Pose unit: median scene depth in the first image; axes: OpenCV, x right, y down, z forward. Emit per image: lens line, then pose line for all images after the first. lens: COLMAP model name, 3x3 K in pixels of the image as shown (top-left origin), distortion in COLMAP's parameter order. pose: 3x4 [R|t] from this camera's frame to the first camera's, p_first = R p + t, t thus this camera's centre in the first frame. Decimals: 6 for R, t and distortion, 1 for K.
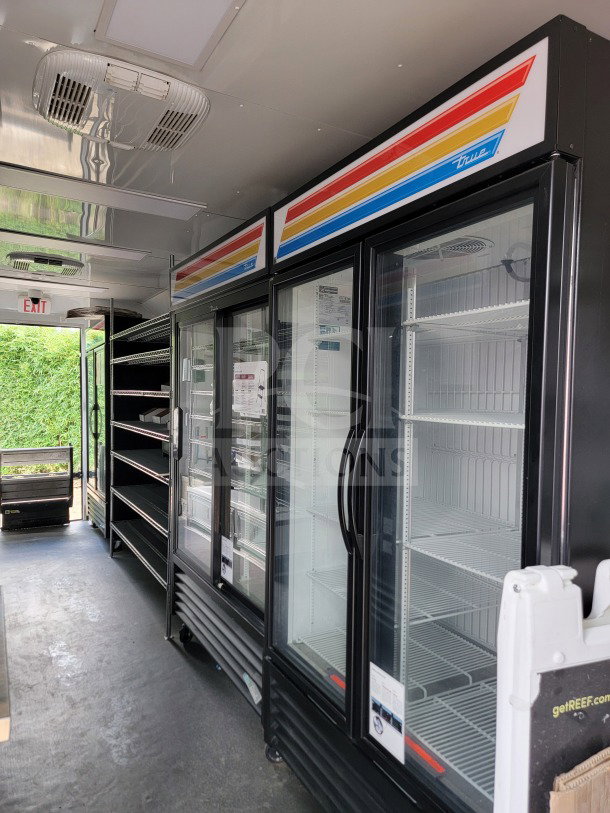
lens RADIAL K [[562.4, 0, 307.7], [0, 562.4, 416.4], [0, 0, 1]] dist [0.085868, -0.080752]
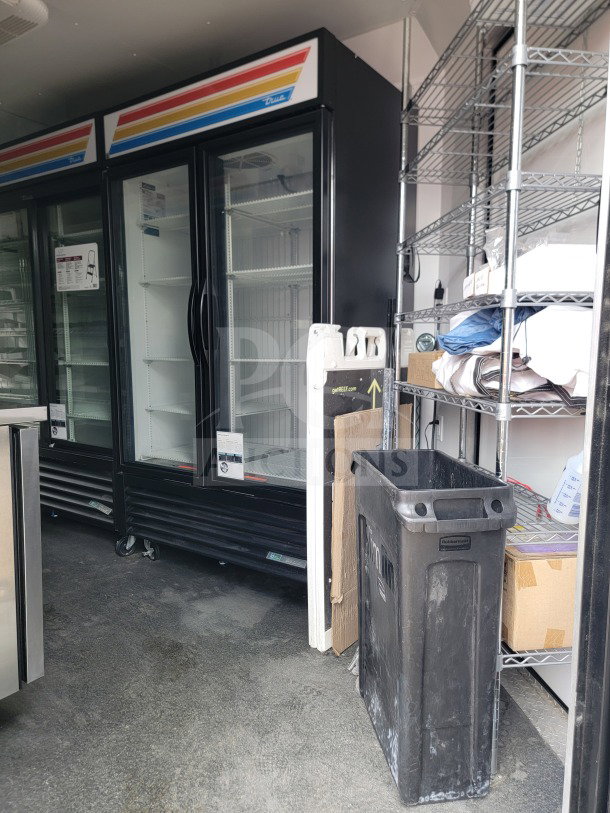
lens RADIAL K [[568.8, 0, 307.1], [0, 568.8, 411.7], [0, 0, 1]] dist [0.082419, -0.074773]
pose [[0.896620, -0.068571, 0.437460, -0.144195], [0.033905, 0.995668, 0.086577, 0.105511], [-0.441501, -0.062795, 0.895060, -0.206997]]
